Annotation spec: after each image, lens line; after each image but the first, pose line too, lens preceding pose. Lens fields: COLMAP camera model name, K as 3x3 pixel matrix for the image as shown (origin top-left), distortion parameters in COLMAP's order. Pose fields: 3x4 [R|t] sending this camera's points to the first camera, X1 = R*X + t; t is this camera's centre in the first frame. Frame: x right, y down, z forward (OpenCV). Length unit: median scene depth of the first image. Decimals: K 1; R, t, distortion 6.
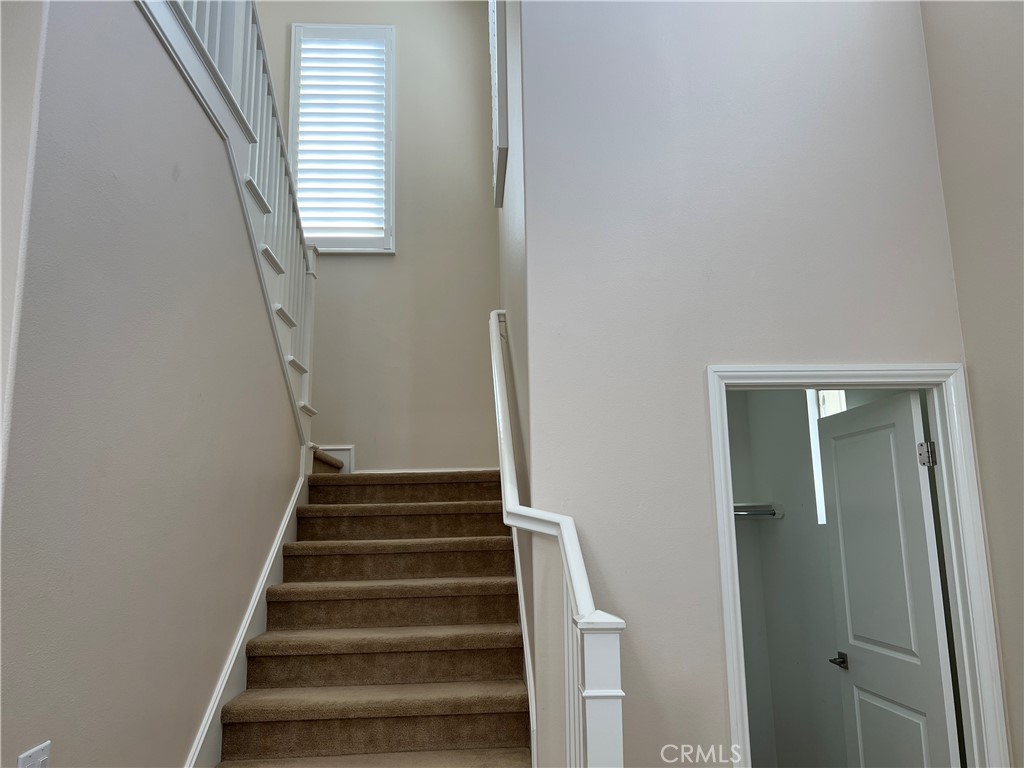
lens RADIAL K [[780.7, 0, 516.8], [0, 780.7, 385.8], [0, 0, 1]] dist [0.040748, -0.024038]
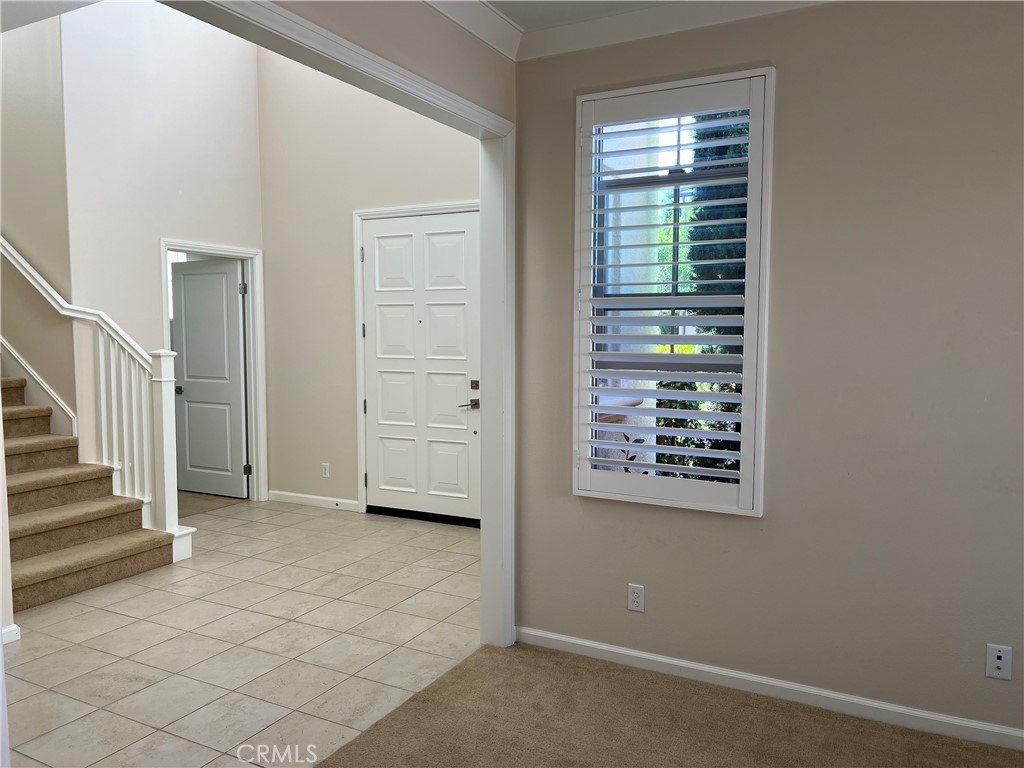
lens RADIAL K [[780.7, 0, 513.1], [0, 780.7, 384.8], [0, 0, 1]] dist [0.040748, -0.024038]
pose [[0.521945, -0.041804, 0.851954, -0.983207], [-0.155447, 0.977411, 0.143194, -0.083927], [-0.838696, -0.207173, 0.503656, -0.808481]]
